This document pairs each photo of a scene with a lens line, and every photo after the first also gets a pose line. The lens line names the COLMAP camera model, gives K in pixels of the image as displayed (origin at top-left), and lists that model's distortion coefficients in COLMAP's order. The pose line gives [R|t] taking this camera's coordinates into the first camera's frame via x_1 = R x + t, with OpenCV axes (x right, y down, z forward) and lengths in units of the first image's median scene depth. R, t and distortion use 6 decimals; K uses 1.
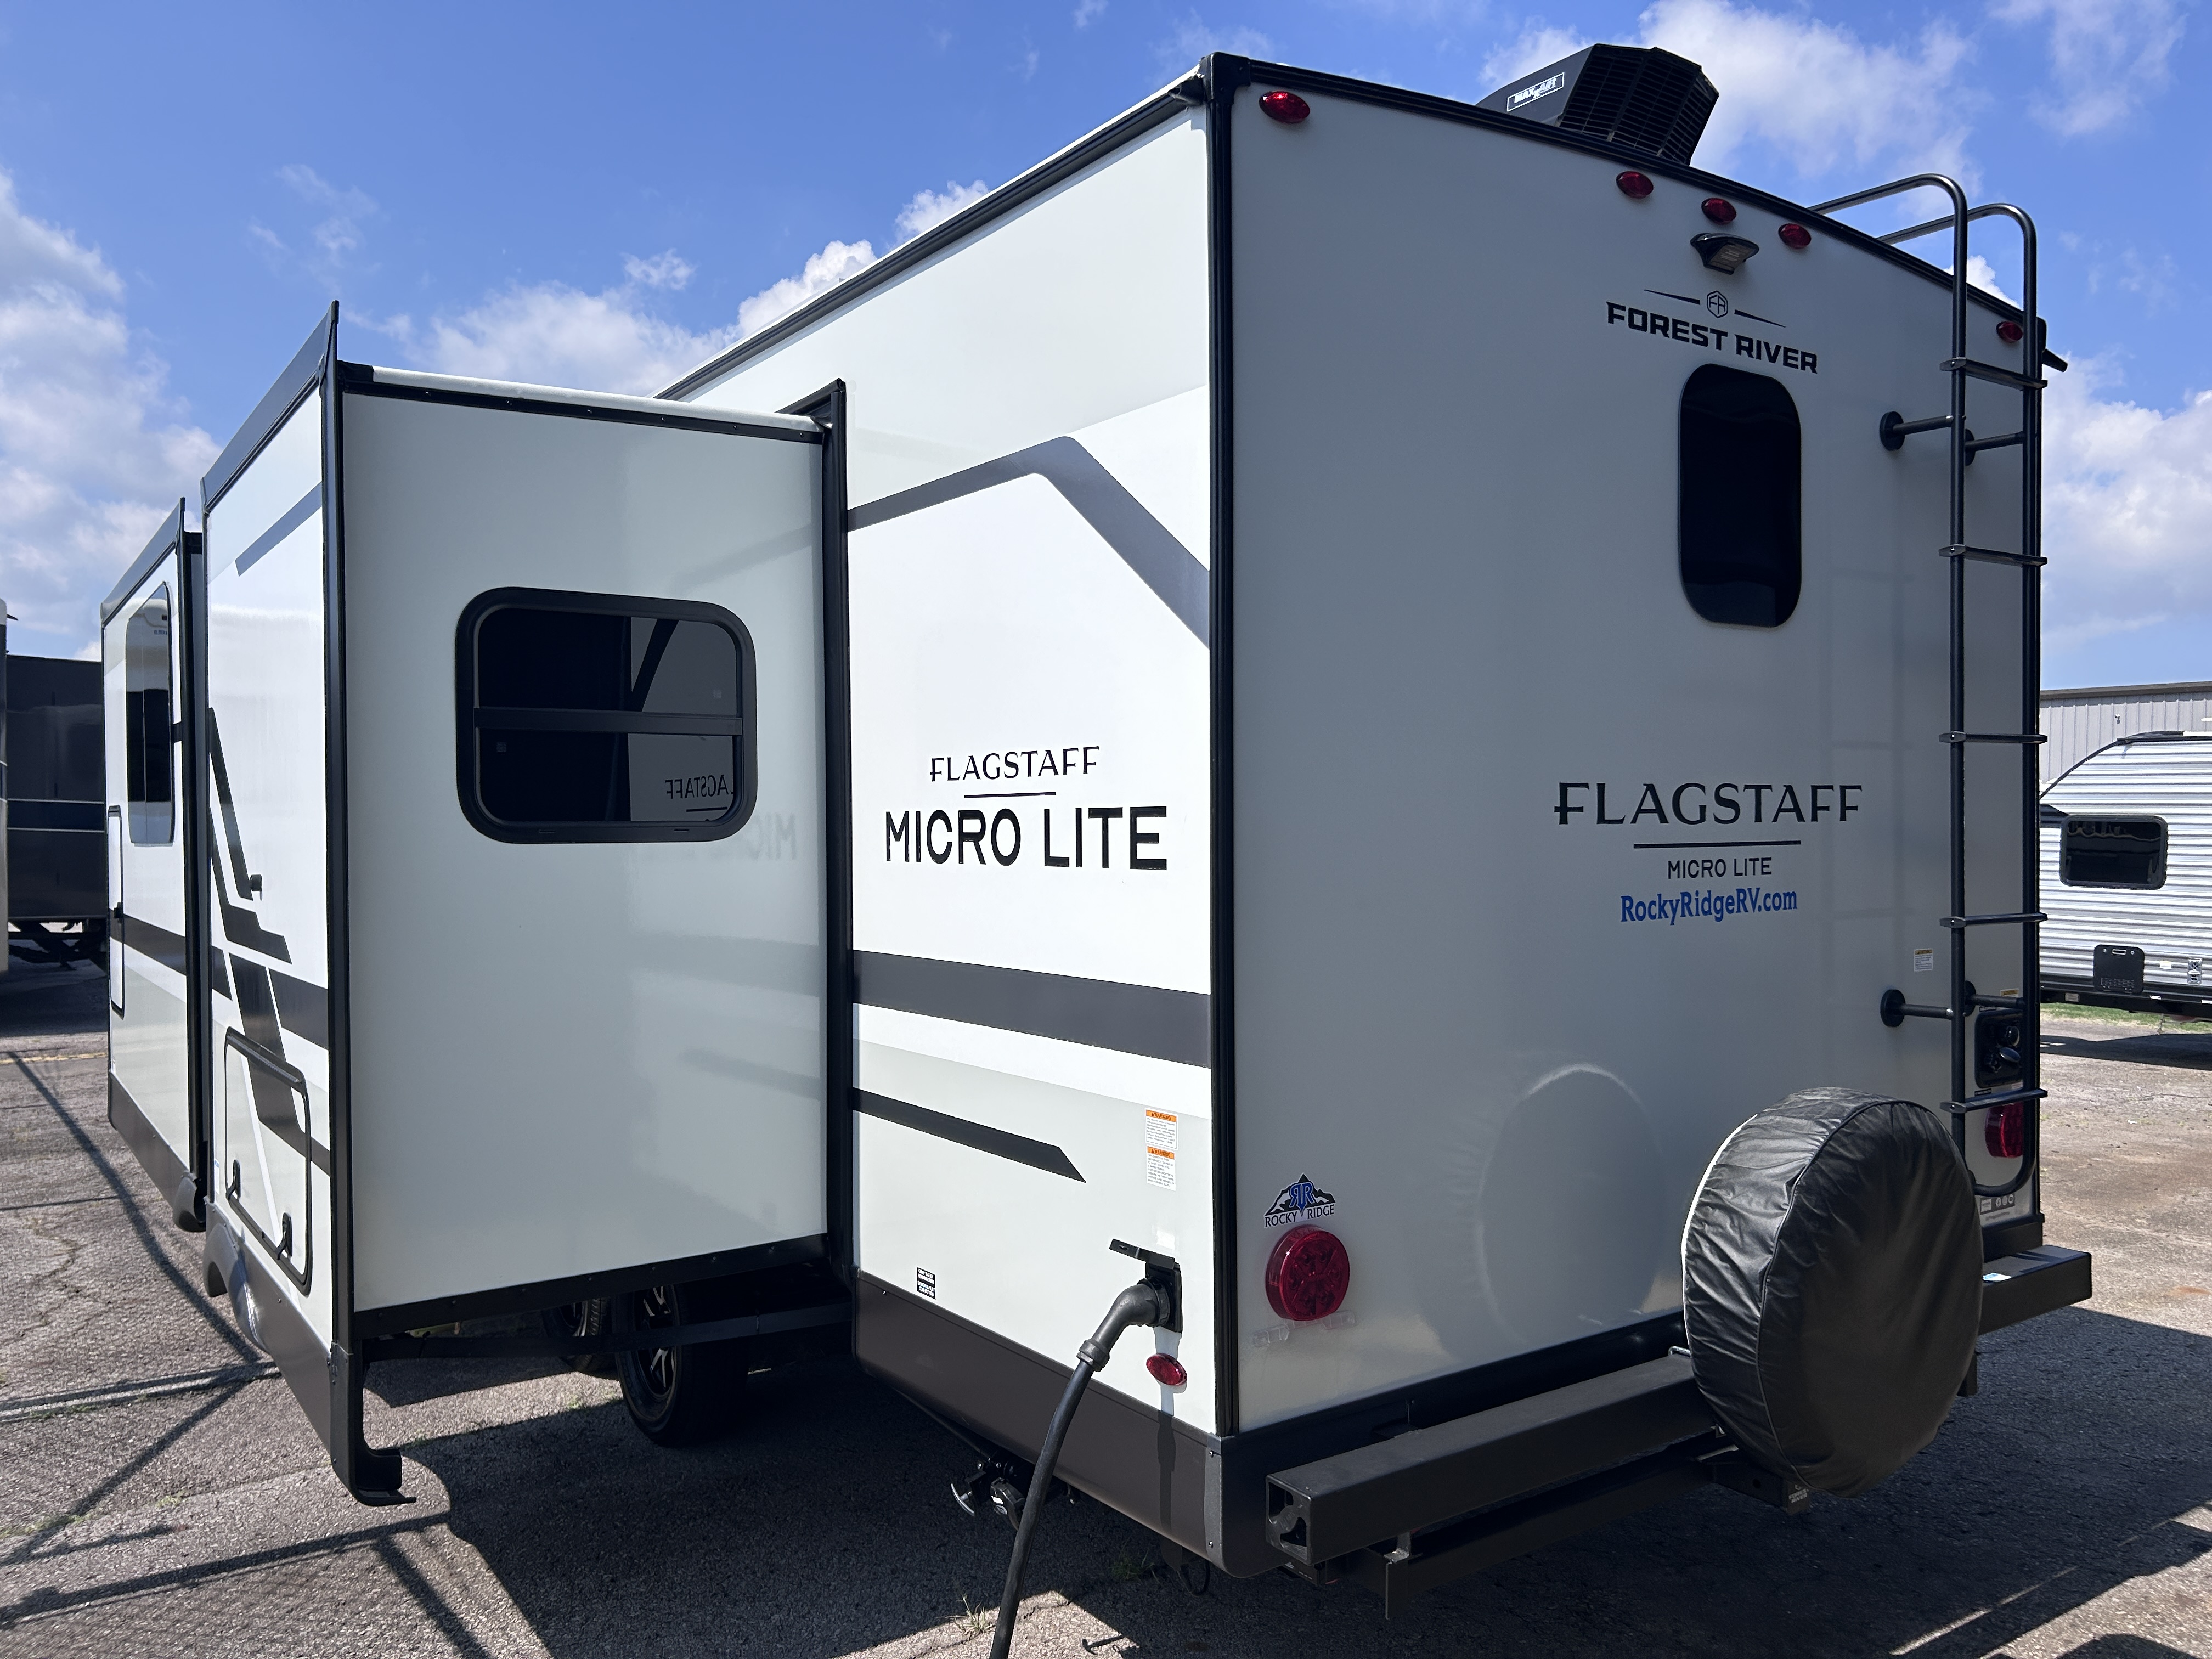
lens RADIAL K [[1698.0, 0, 1106.0], [0, 1698.0, 829.5], [0, 0, 1]] dist [0.178710, -0.473050]
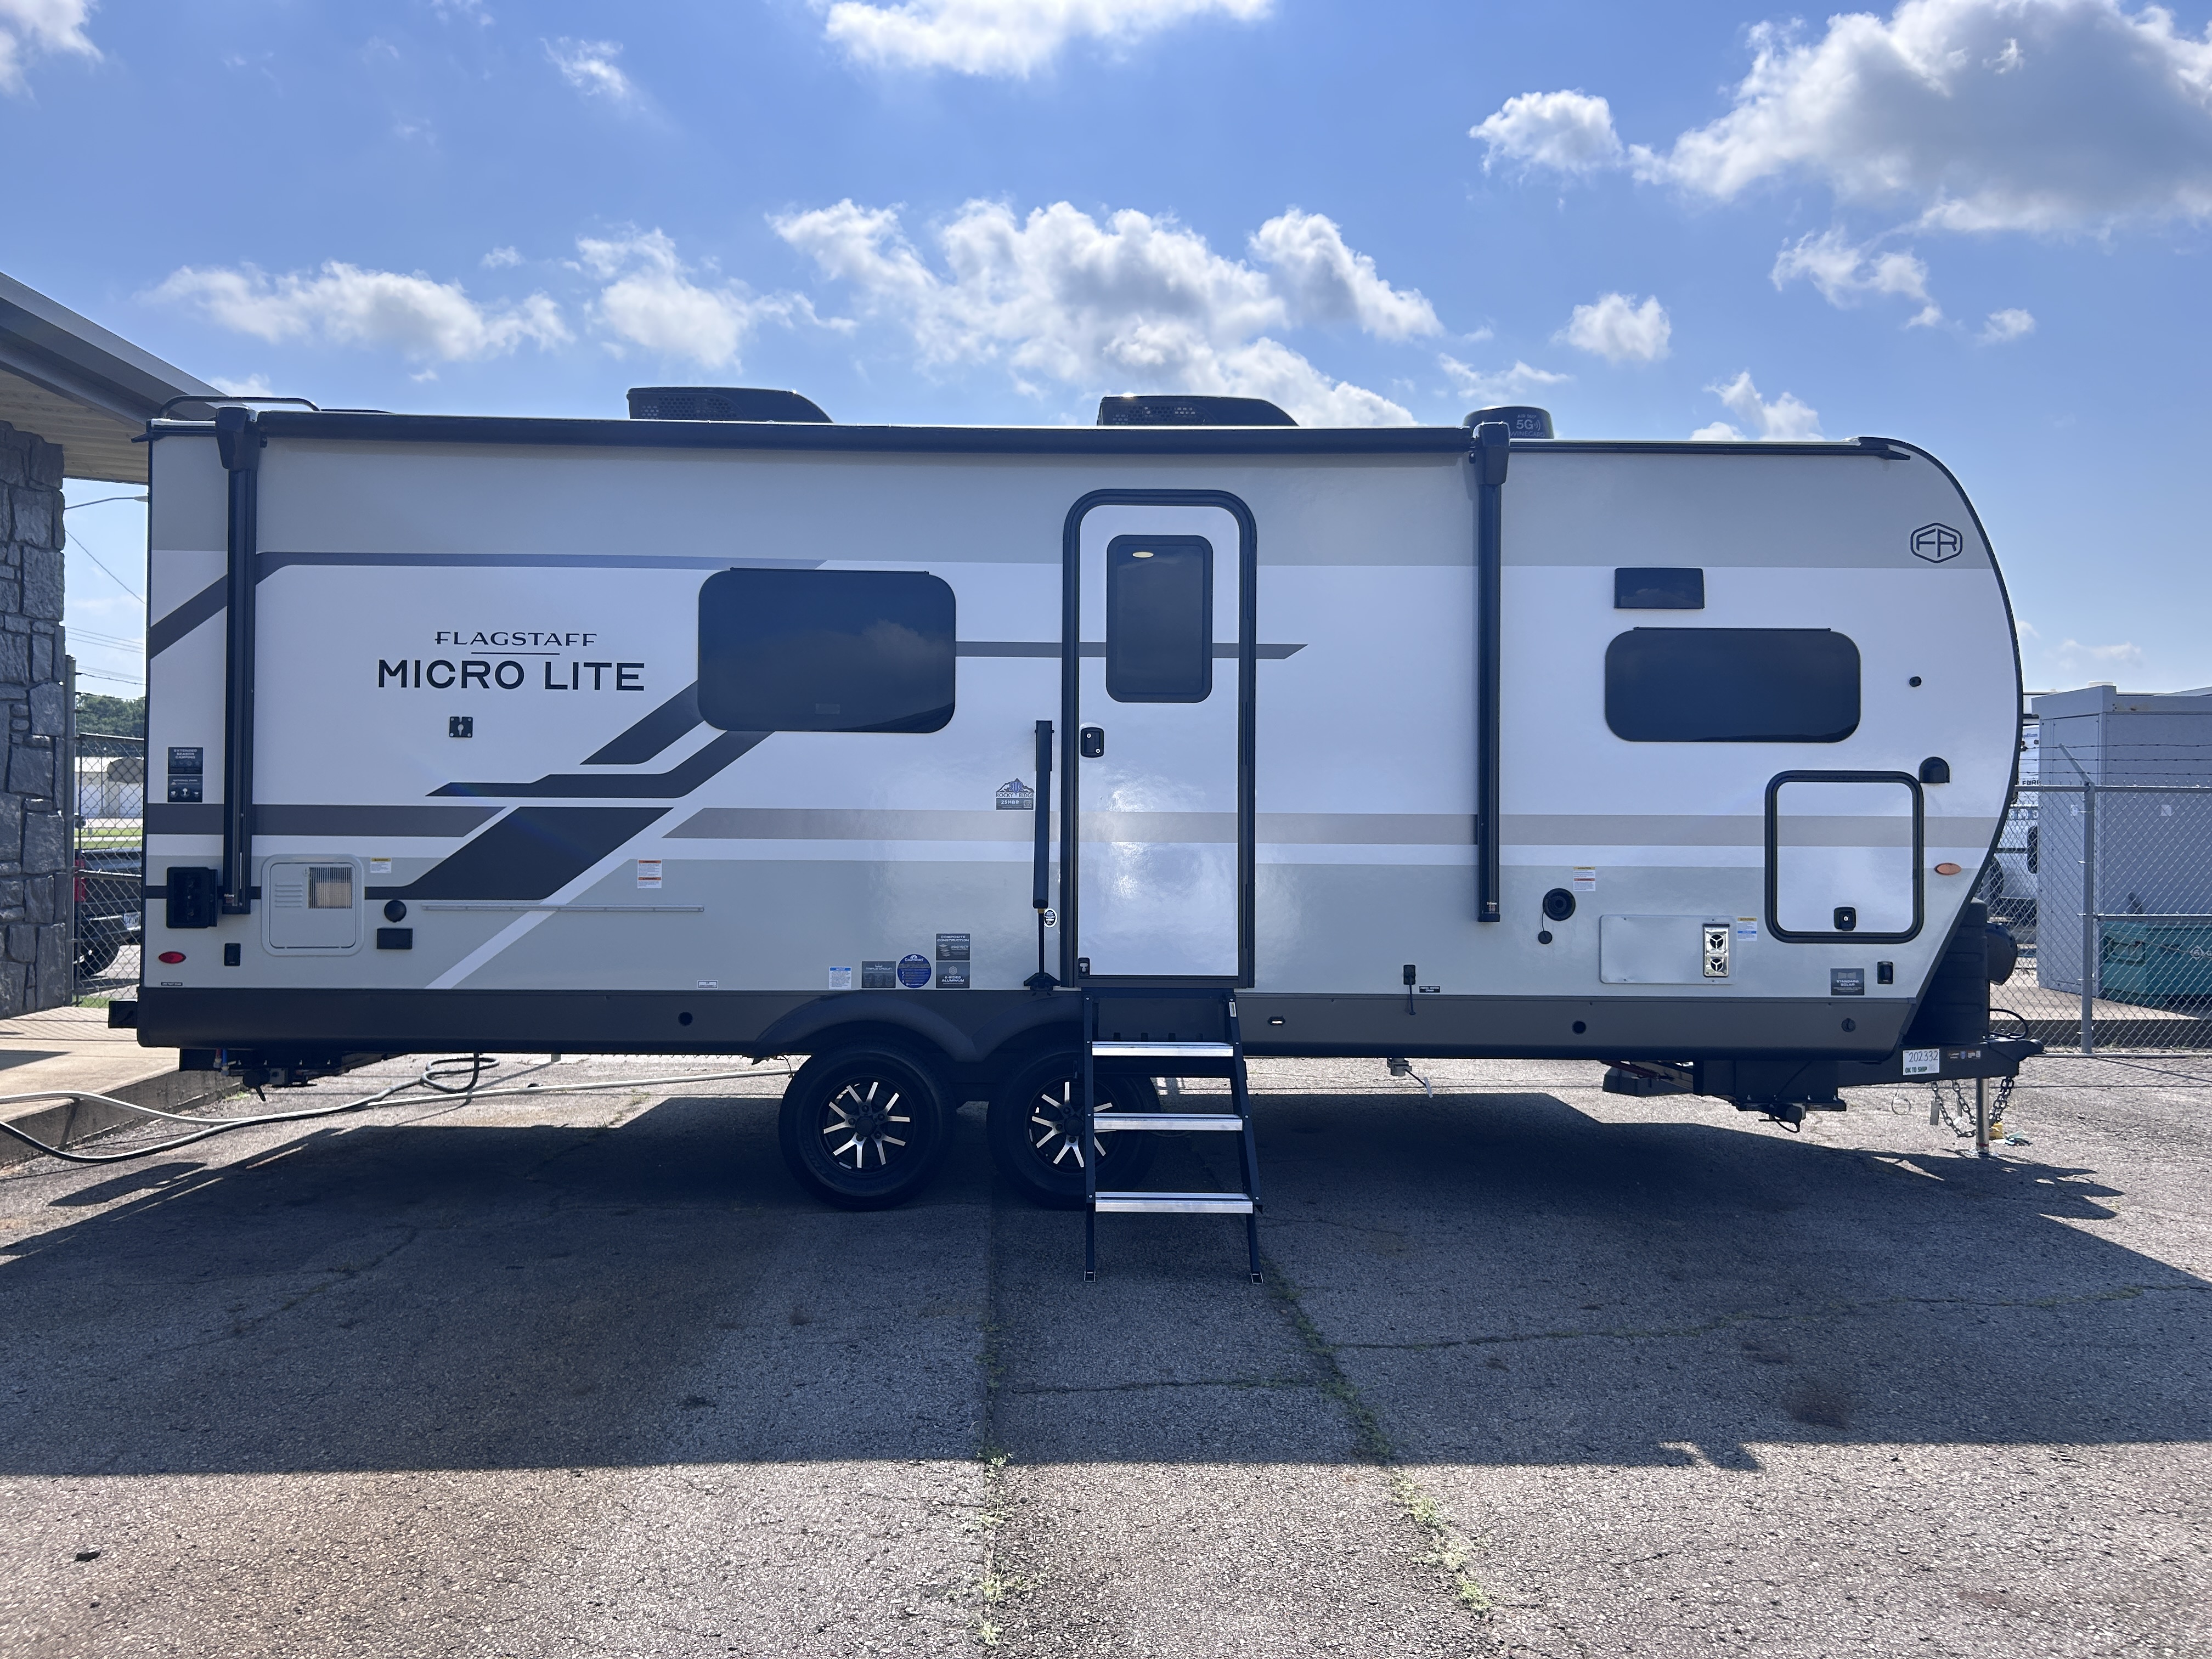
lens RADIAL K [[1698.0, 0, 1106.0], [0, 1698.0, 829.5], [0, 0, 1]] dist [0.178710, -0.473050]
pose [[0.557757, 0.028109, 0.829528, -1.349583], [-0.009770, 0.999579, -0.027302, 0.235632], [-0.829947, 0.007123, 0.557797, -0.718515]]
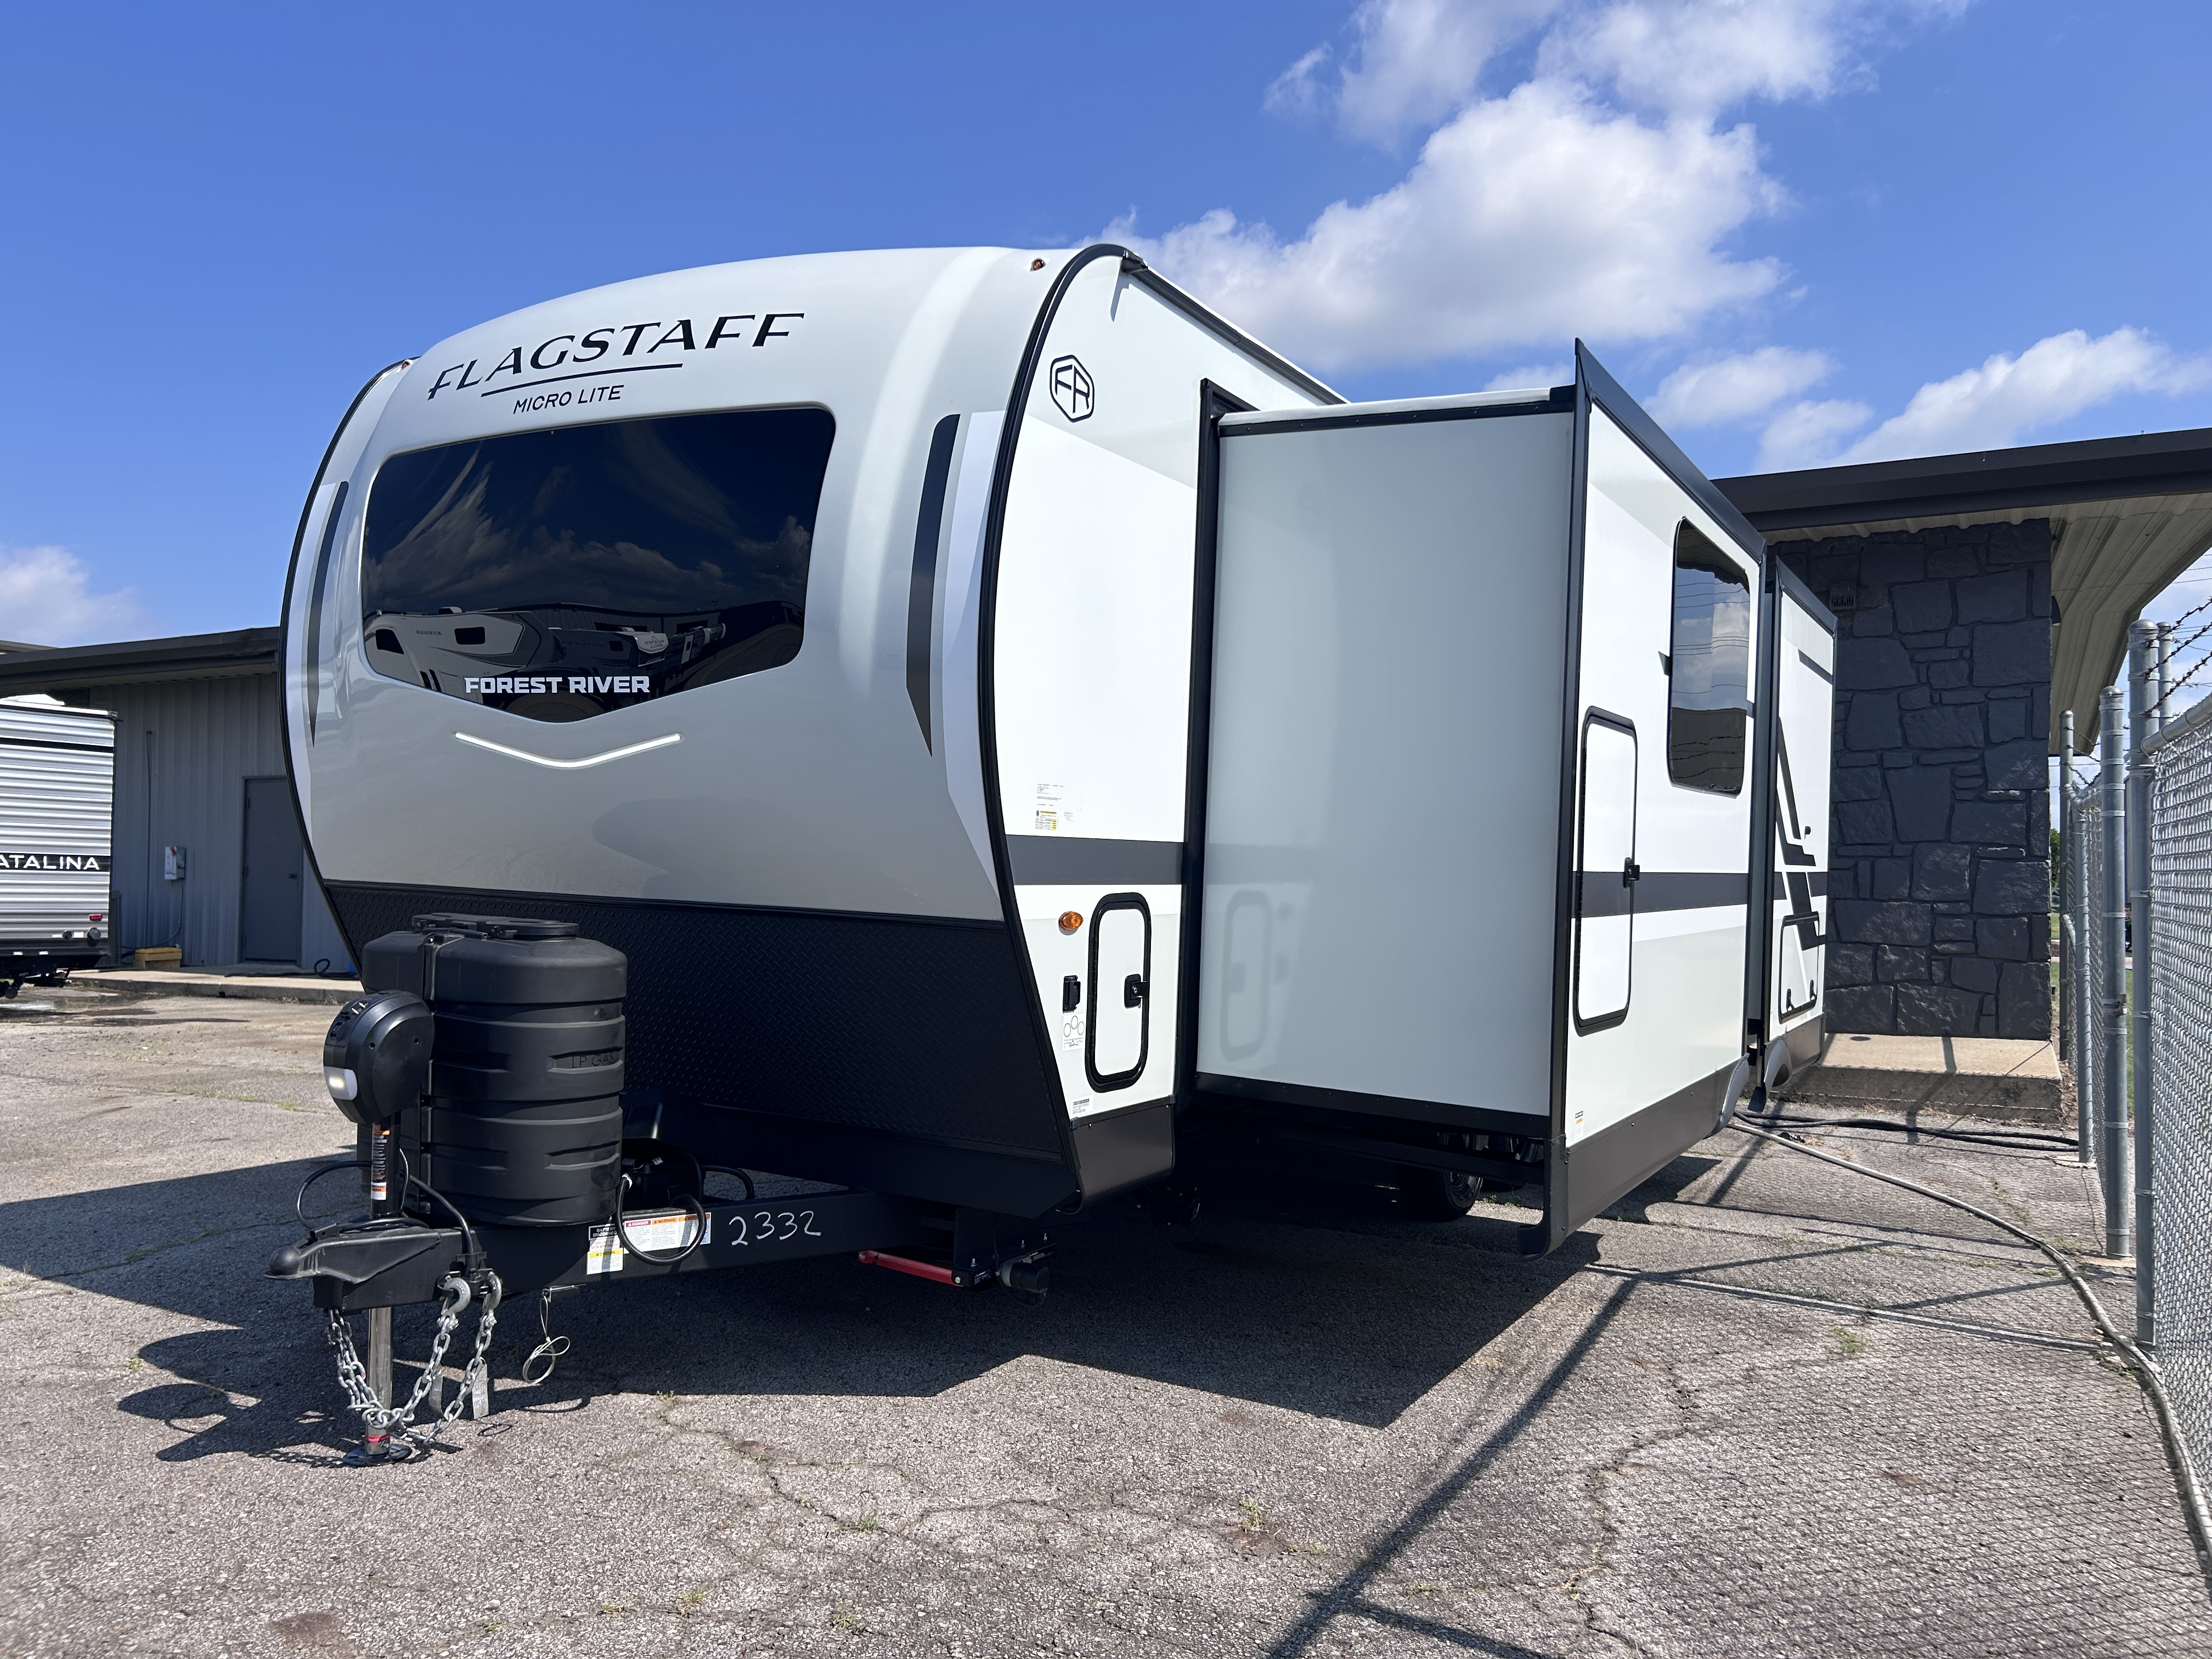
lens RADIAL K [[1685.1, 0, 1121.5], [0, 1685.1, 830.8], [0, 0, 1]] dist [0.029979, -0.033484]
pose [[0.423849, 0.012530, -0.905646, 2.716257], [-0.036750, 0.999319, -0.003373, 0.153915], [0.904987, 0.034712, 0.424021, -0.433867]]
